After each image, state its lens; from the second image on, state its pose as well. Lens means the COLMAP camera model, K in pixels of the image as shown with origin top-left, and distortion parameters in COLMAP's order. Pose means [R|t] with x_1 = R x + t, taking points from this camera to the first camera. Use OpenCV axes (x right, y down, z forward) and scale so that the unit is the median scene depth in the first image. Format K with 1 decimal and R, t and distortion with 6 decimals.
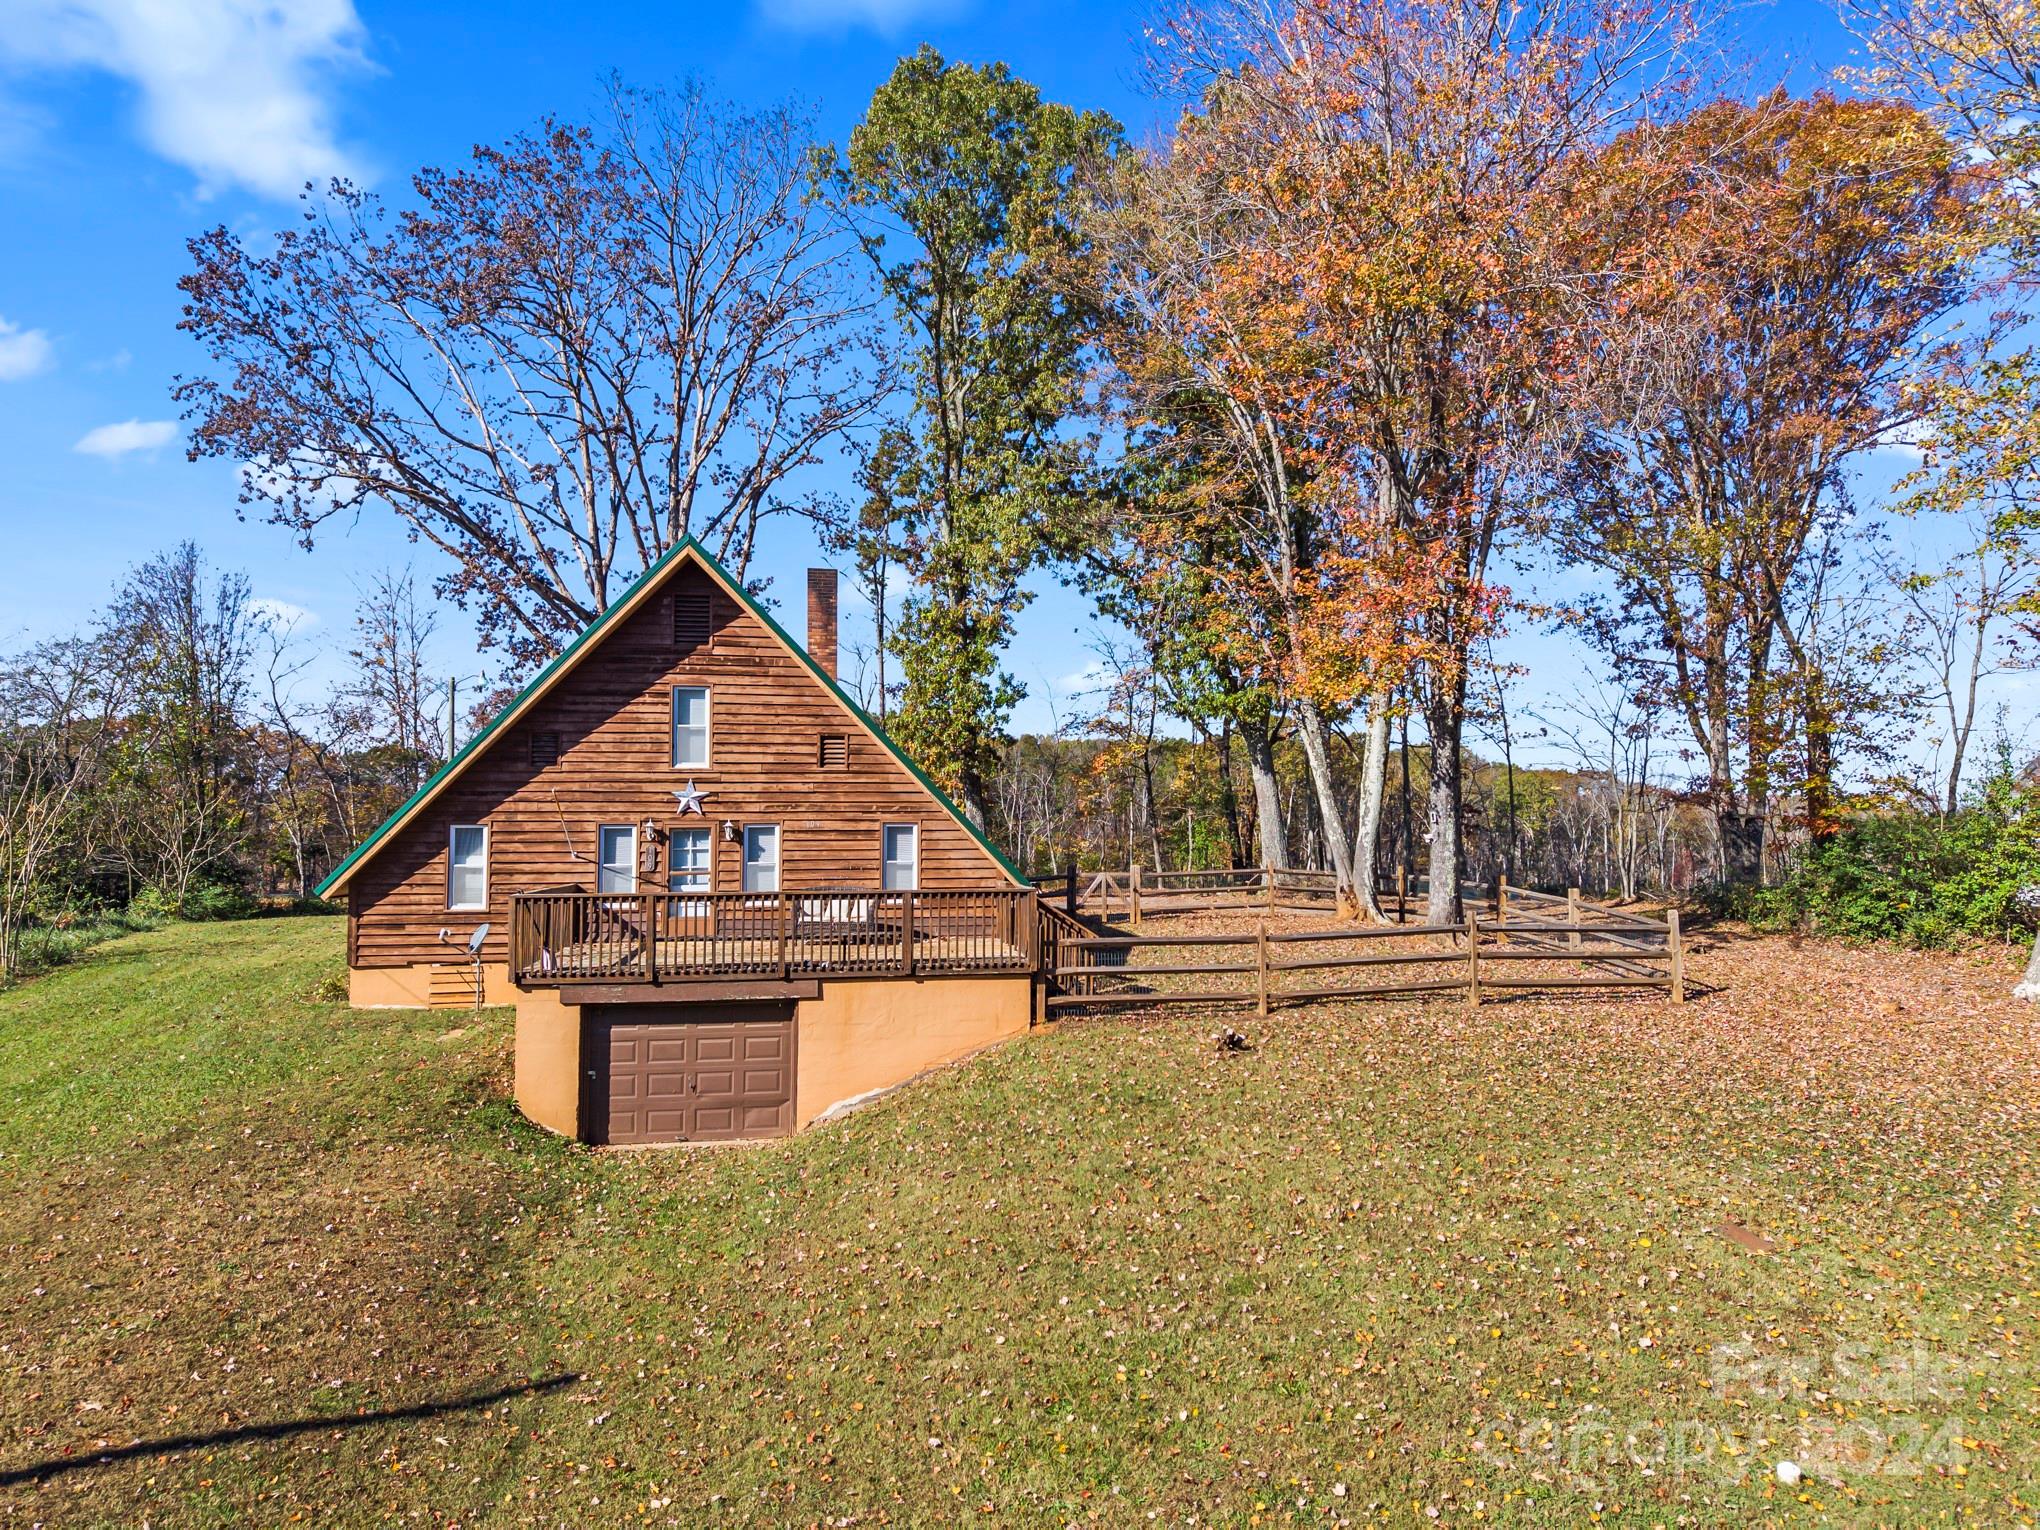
lens RADIAL K [[1369.2, 0, 1020.0], [0, 1369.2, 765.0], [0, 0, 1]] dist [-0.020959, -0.004591]
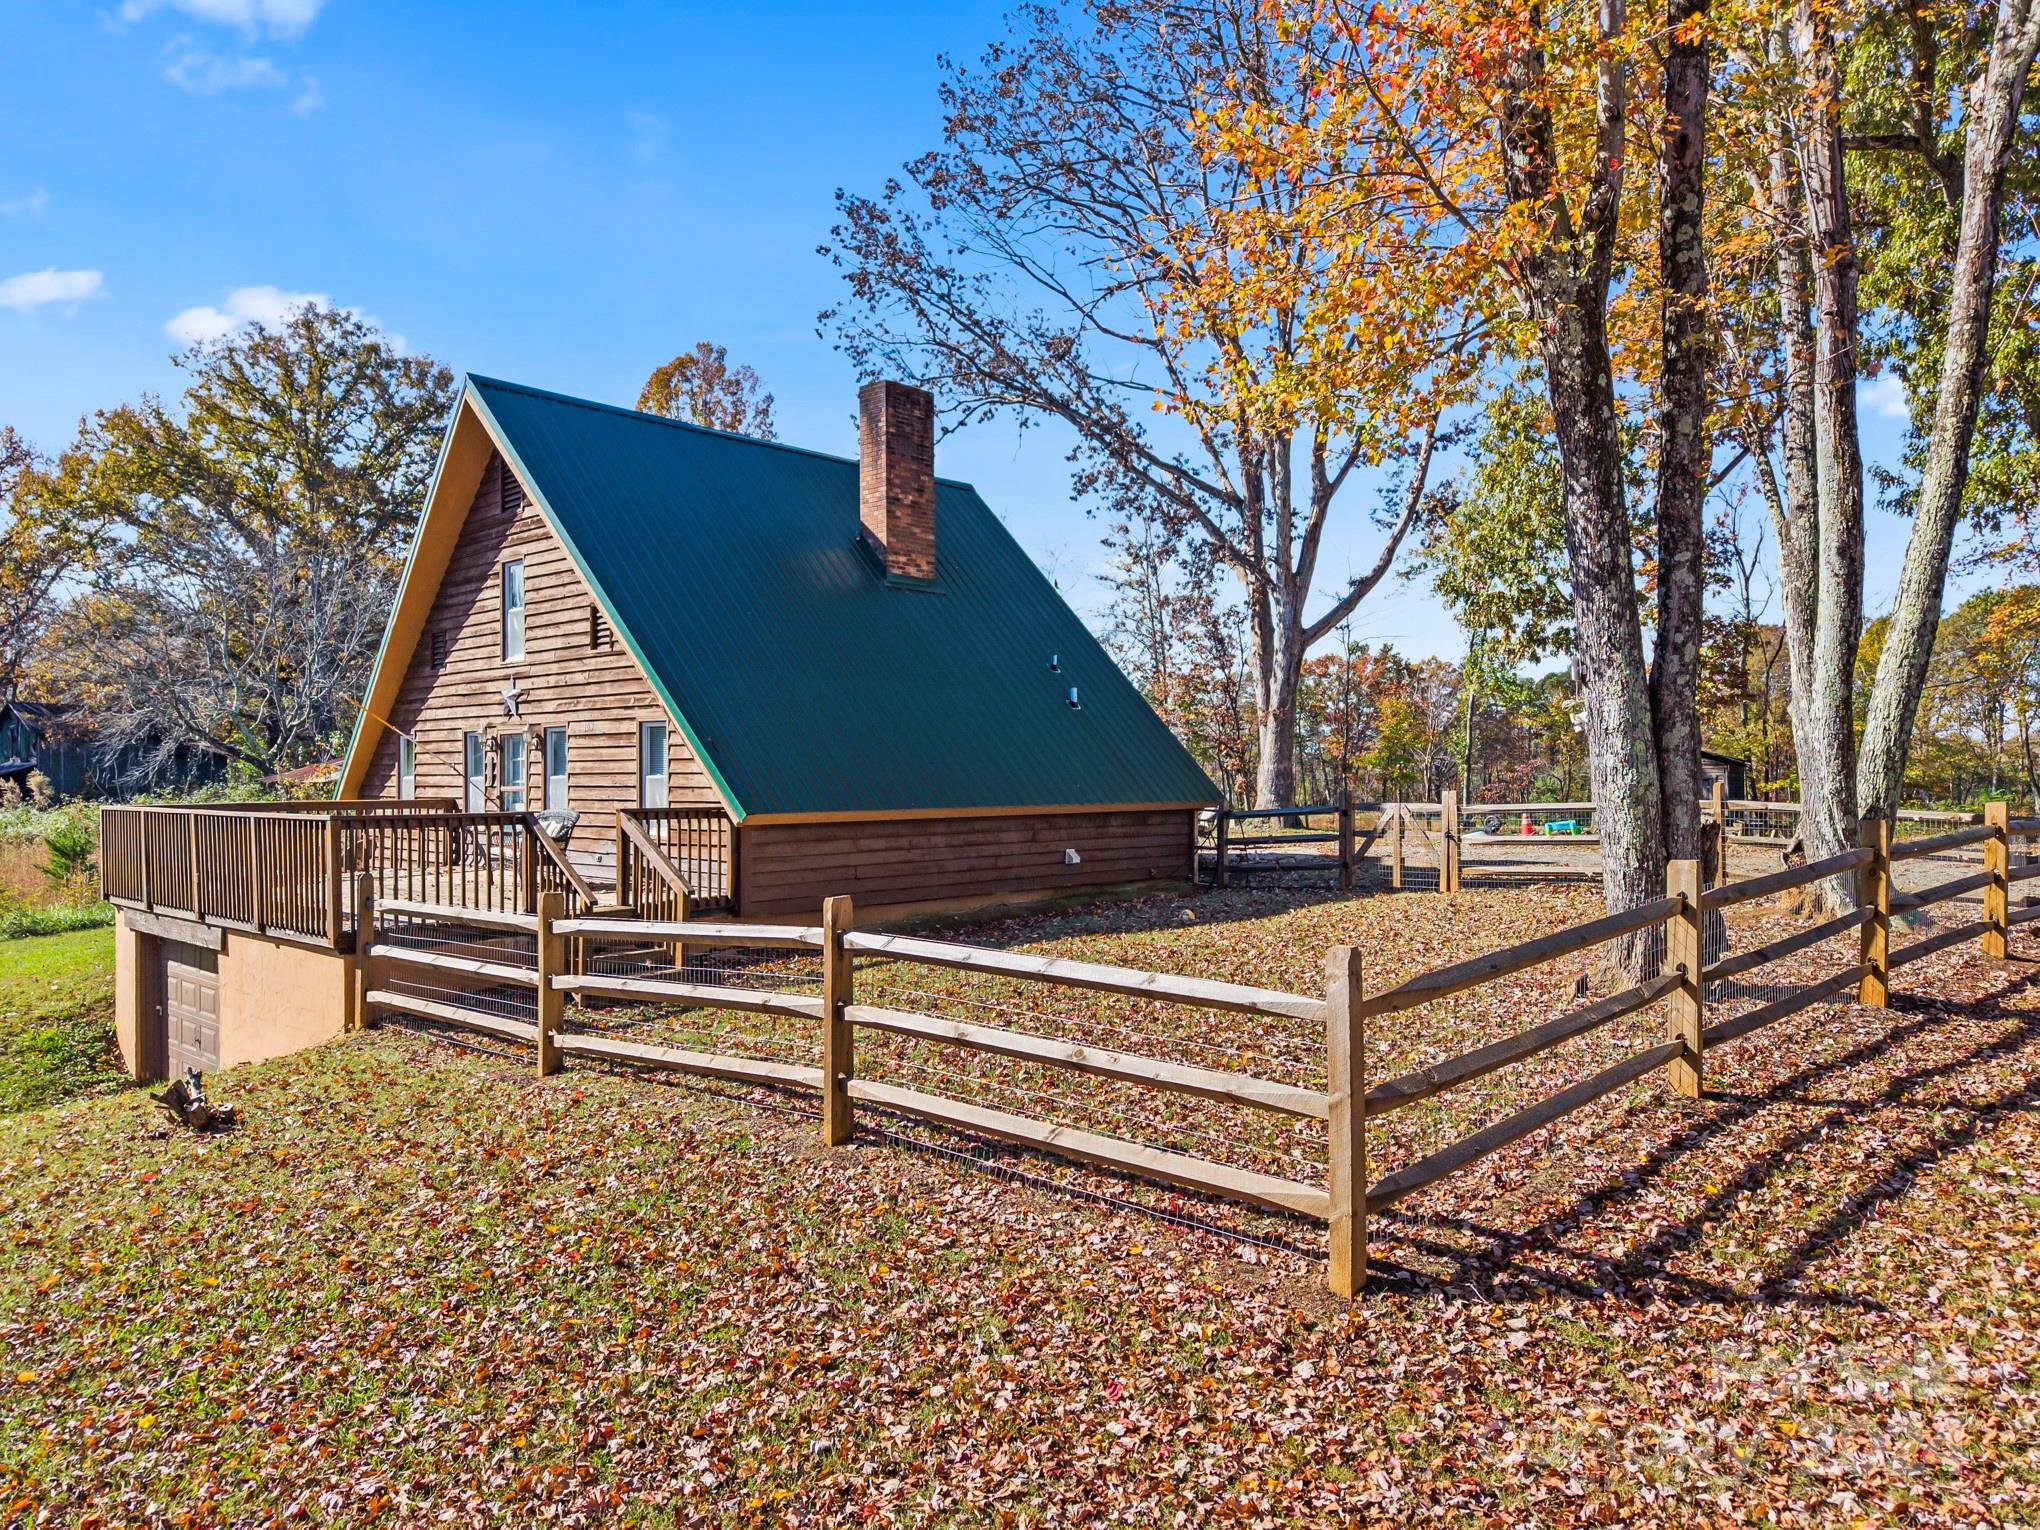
lens RADIAL K [[1347.3, 0, 1008.6], [0, 1347.3, 762.0], [0, 0, 1]] dist [0.000548, -0.000688]
pose [[0.600378, -0.003638, -0.799708, 0.585870], [0.043757, 0.998641, 0.028307, 0.052782], [0.798519, -0.051987, 0.599721, 0.748737]]
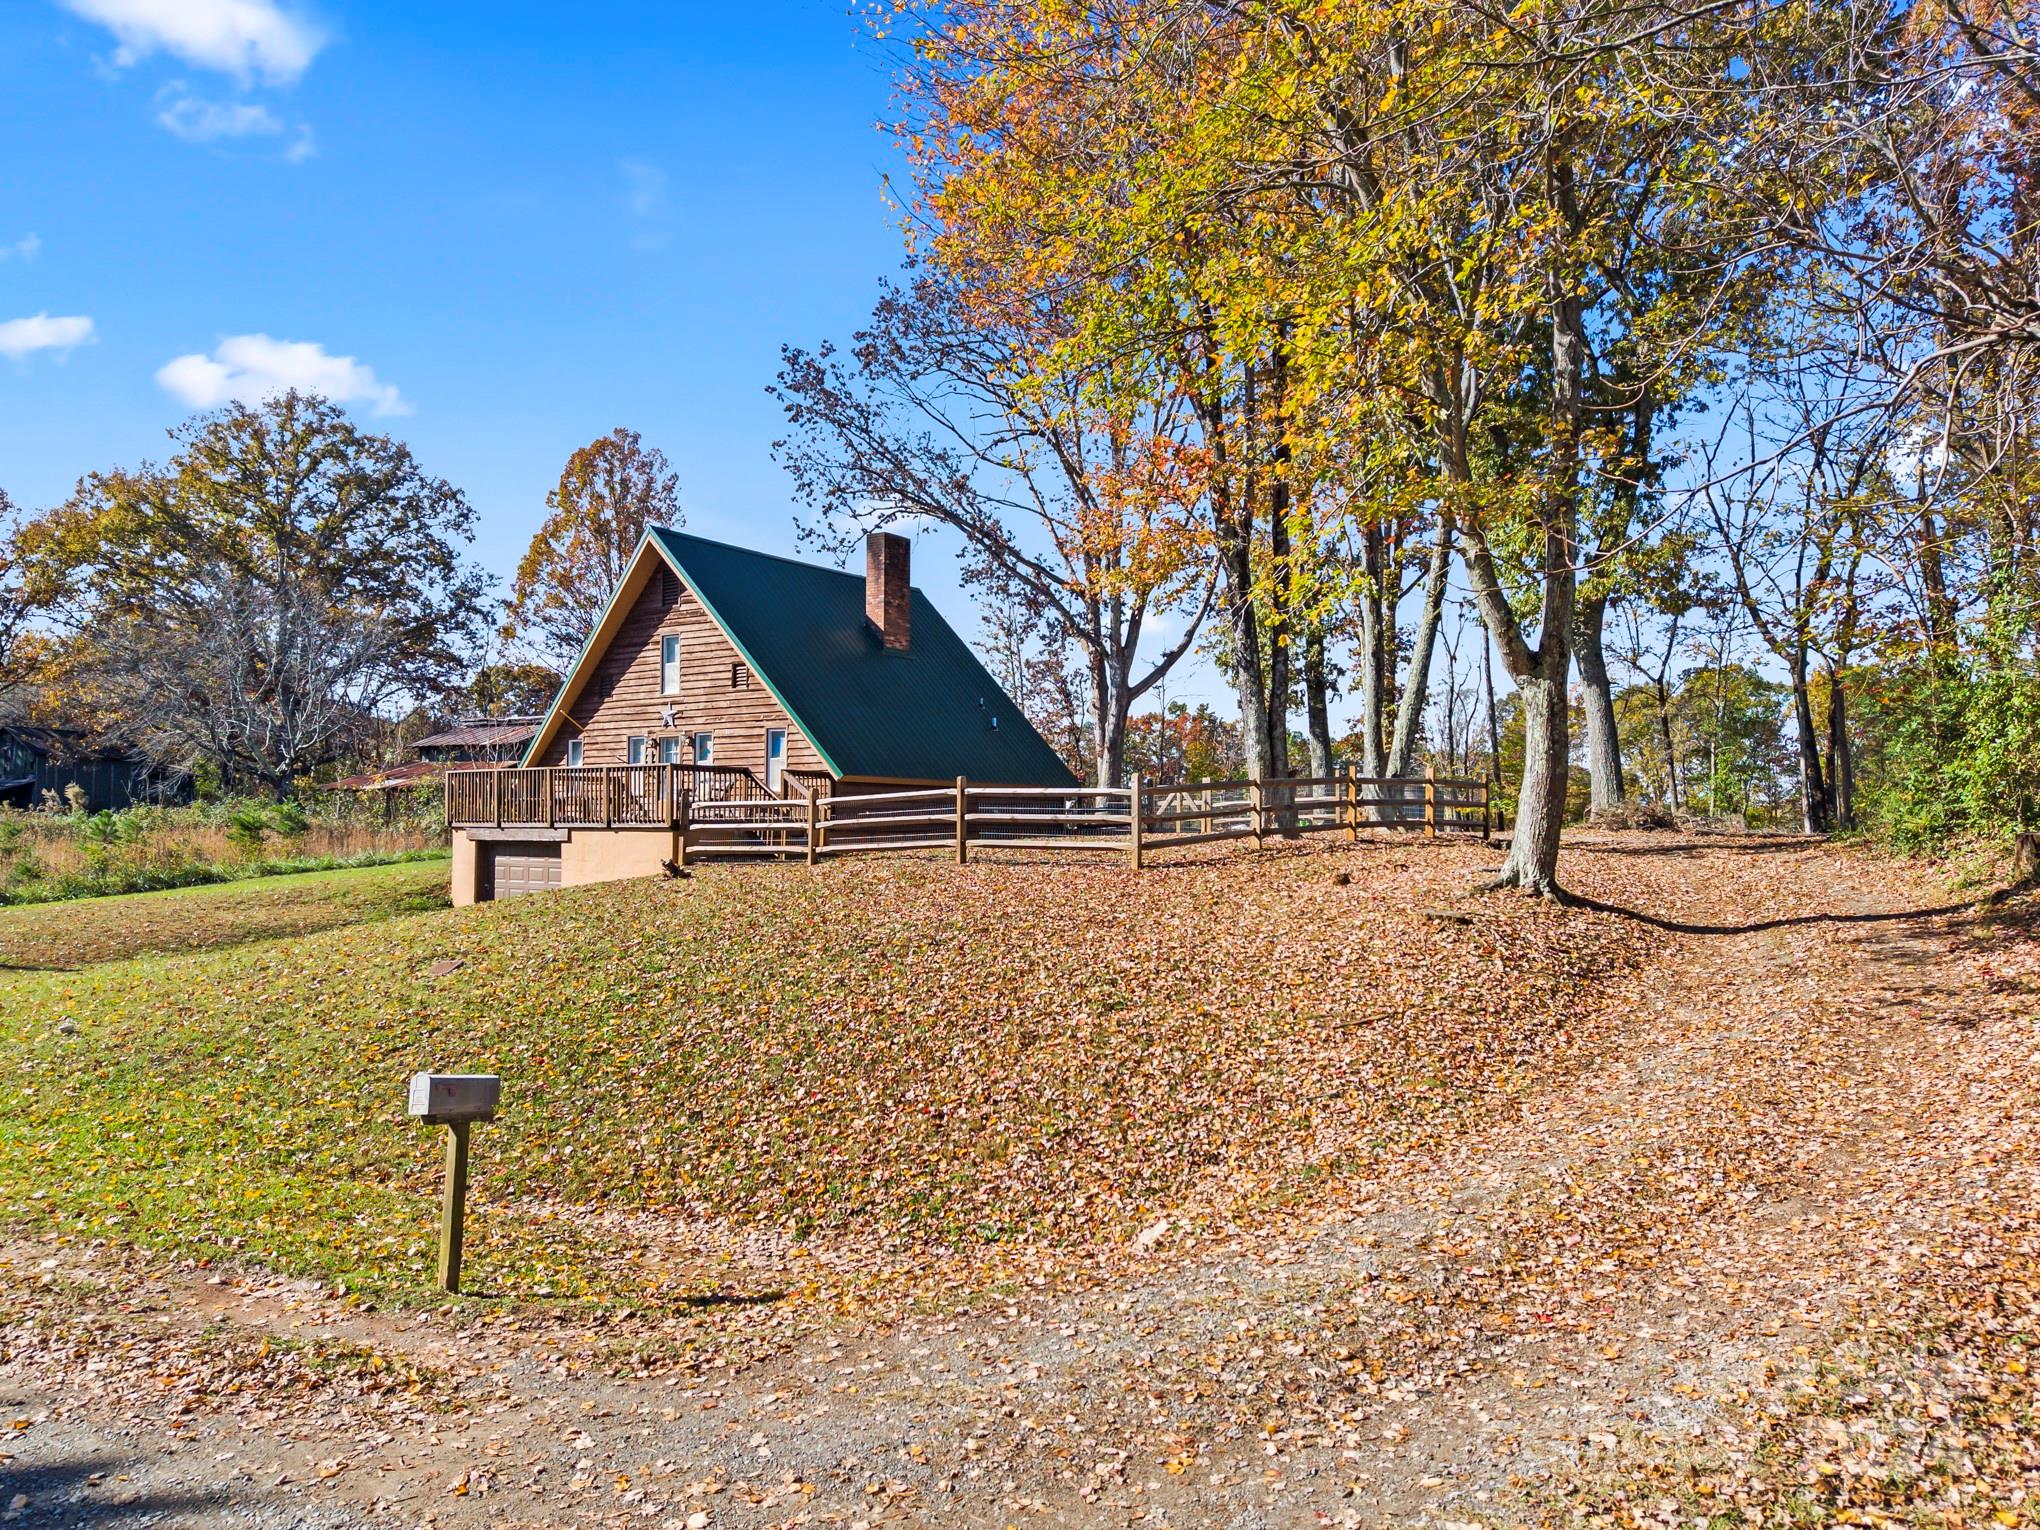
lens RADIAL K [[1369.2, 0, 1020.0], [0, 1369.2, 765.0], [0, 0, 1]] dist [-0.020959, -0.004591]
pose [[0.703031, -0.024882, -0.710723, 0.995226], [0.028813, 0.999564, -0.006493, 0.093609], [0.710575, -0.015913, 0.703442, 0.273747]]
